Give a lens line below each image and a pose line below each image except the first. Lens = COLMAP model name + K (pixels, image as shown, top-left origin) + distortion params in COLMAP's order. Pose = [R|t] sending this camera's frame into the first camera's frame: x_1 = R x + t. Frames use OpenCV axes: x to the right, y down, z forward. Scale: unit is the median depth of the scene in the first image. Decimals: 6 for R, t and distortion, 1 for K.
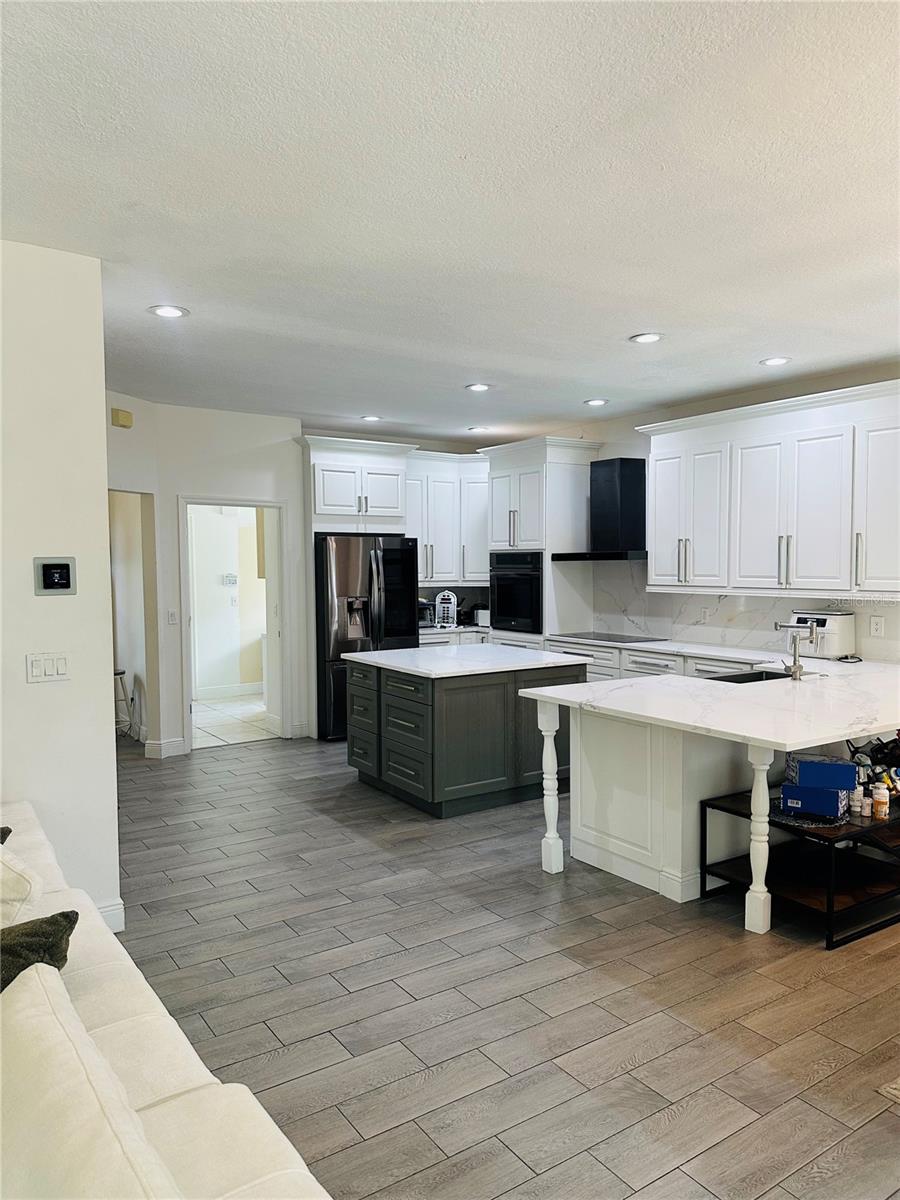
lens RADIAL K [[828.8, 0, 450.0], [0, 828.8, 600.0], [0, 0, 1]] dist [0.139450, -0.331178]
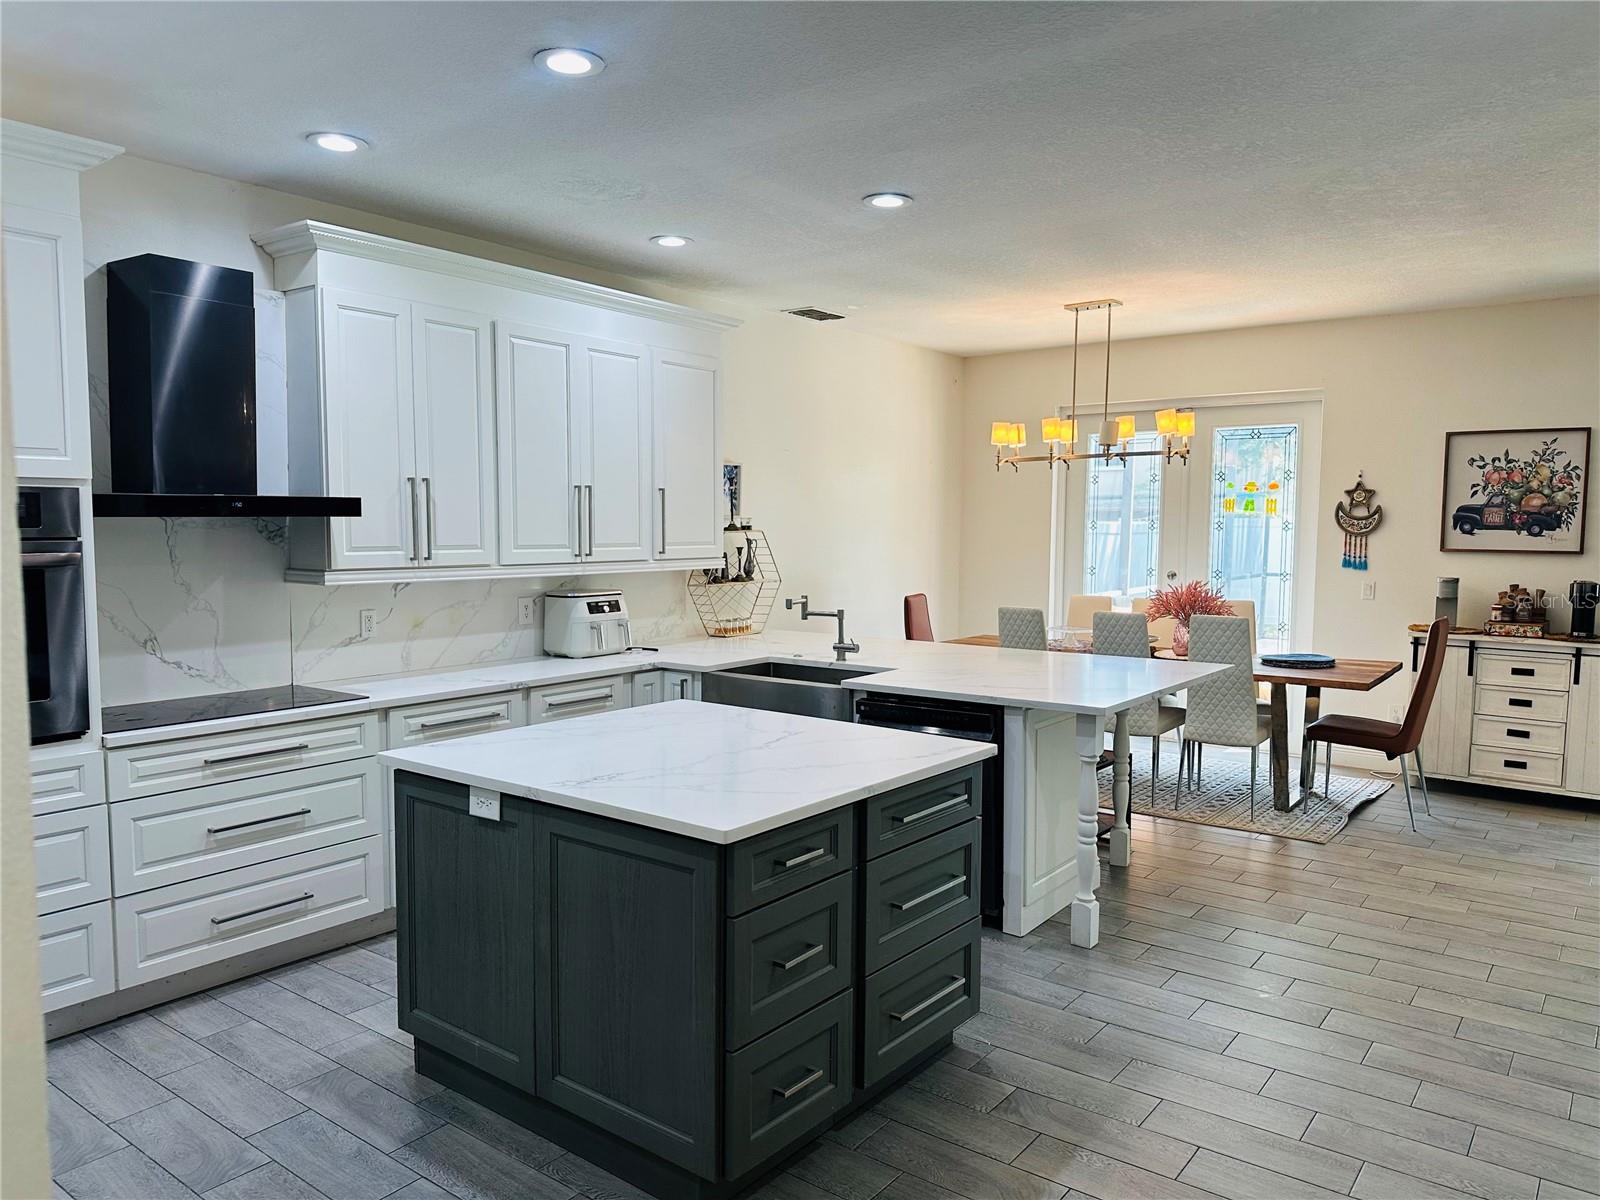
lens RADIAL K [[1109.1, 0, 801.2], [0, 1109.1, 606.1], [0, 0, 1]] dist [0.093477, -0.109553]
pose [[-0.328927, -0.068476, 0.941870, -0.459250], [0.039708, 0.995483, 0.086240, -0.043739], [-0.943520, 0.065766, -0.324722, 0.998199]]
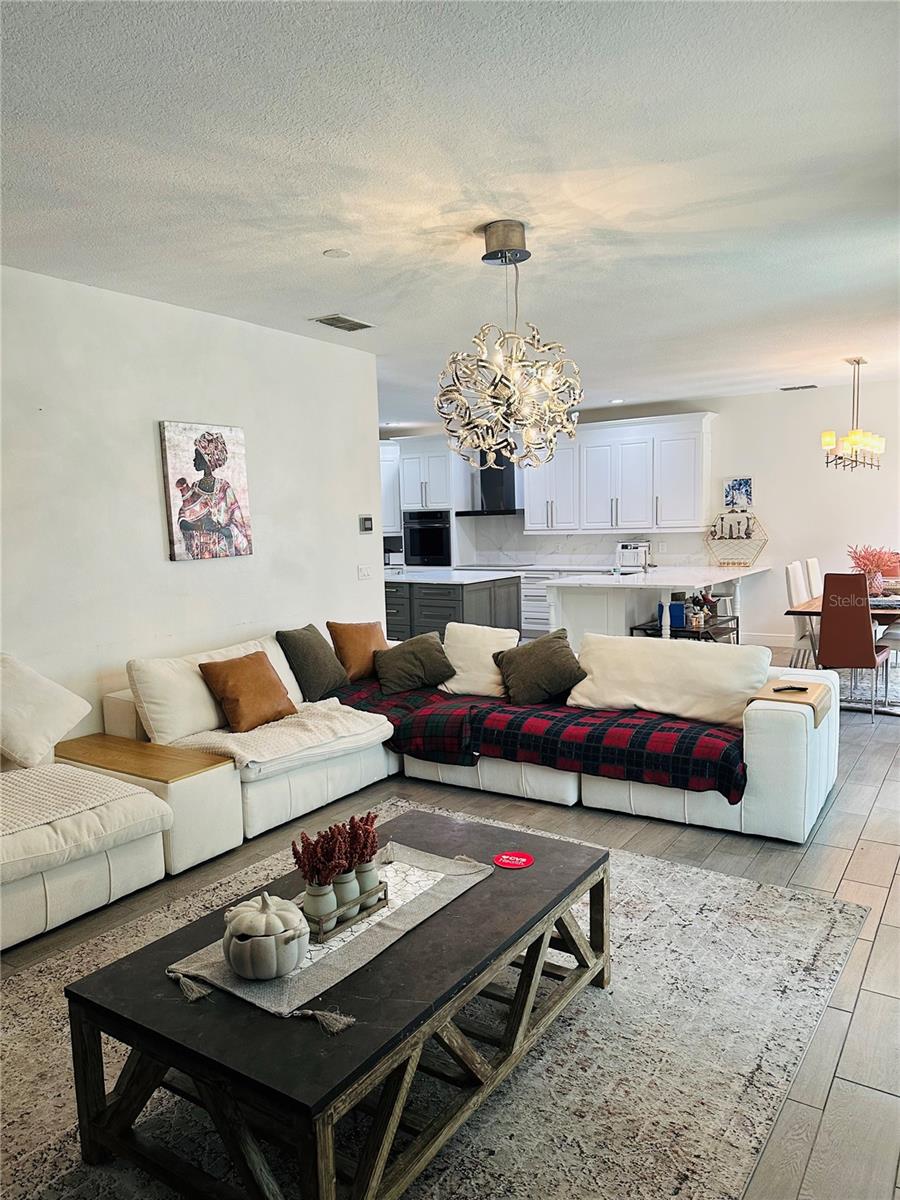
lens RADIAL K [[828.8, 0, 450.0], [0, 828.8, 600.0], [0, 0, 1]] dist [0.139450, -0.331178]
pose [[0.921839, -0.056319, 0.383460, -0.532925], [0.039047, 0.997848, 0.052684, 0.026900], [-0.385601, -0.033593, 0.922054, -0.431990]]
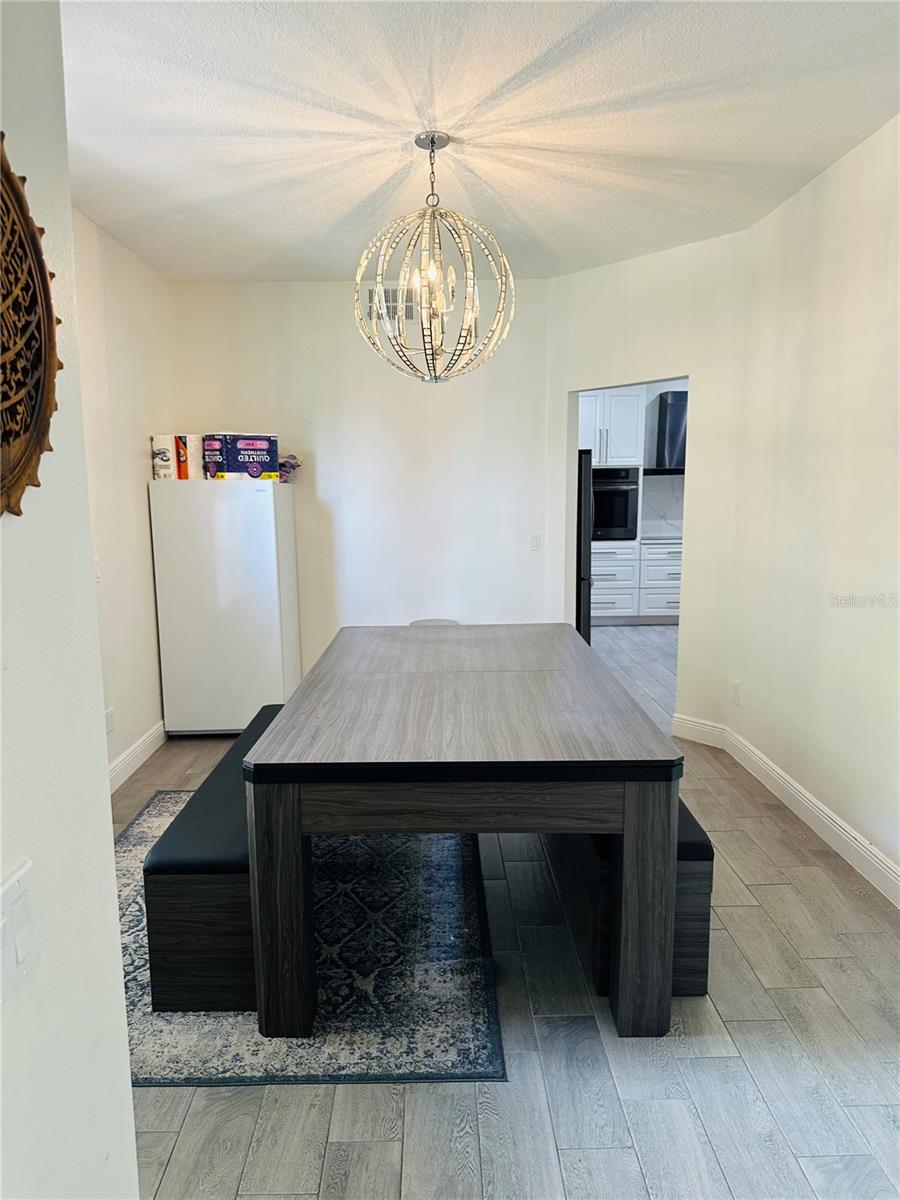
lens RADIAL K [[835.2, 0, 449.4], [0, 835.2, 614.9], [0, 0, 1]] dist [0.130038, -0.189771]
pose [[0.539090, -0.131689, 0.831889, -1.176664], [0.047813, 0.990893, 0.125875, -0.017158], [-0.840890, -0.028083, 0.540477, 0.661053]]
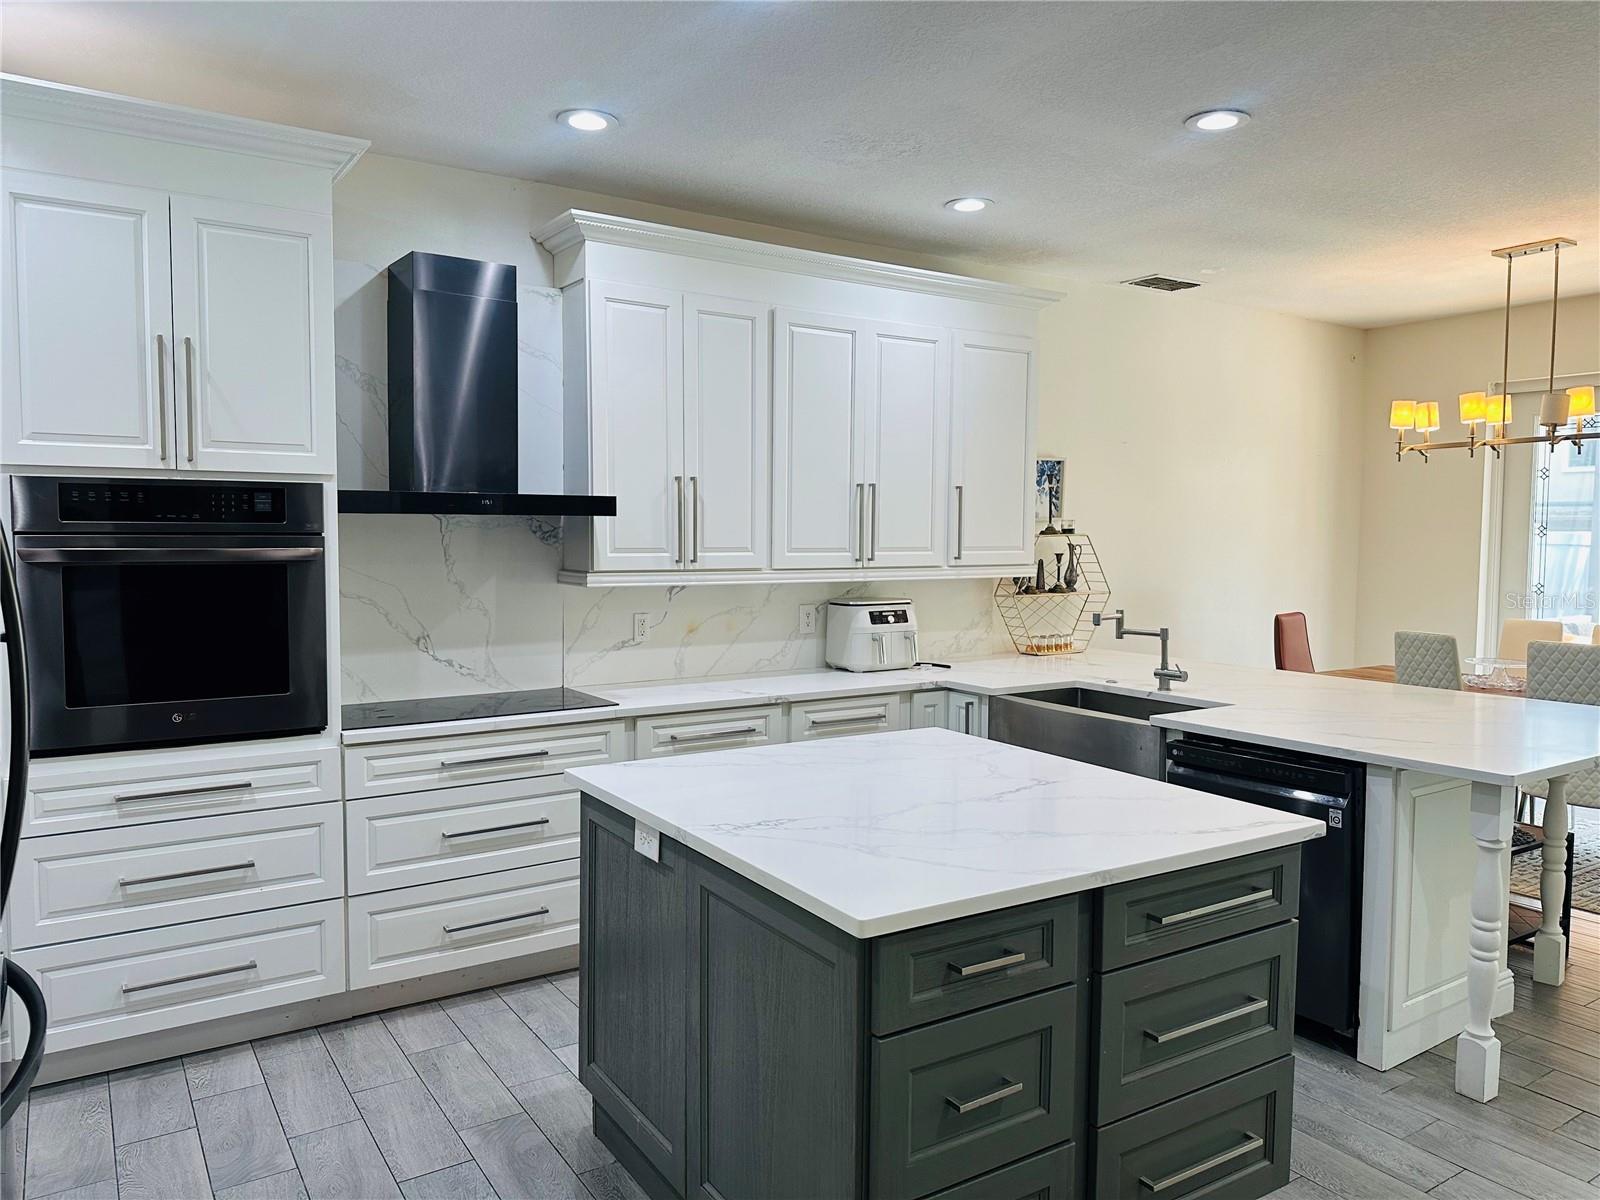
lens RADIAL K [[1113.6, 0, 810.2], [0, 1113.6, 599.0], [0, 0, 1]] dist [0.130038, -0.189771]
pose [[0.001028, -0.058059, 0.998313, -0.385051], [0.037803, 0.997602, 0.057979, -0.035590], [-0.999285, 0.037680, 0.003221, 0.918539]]
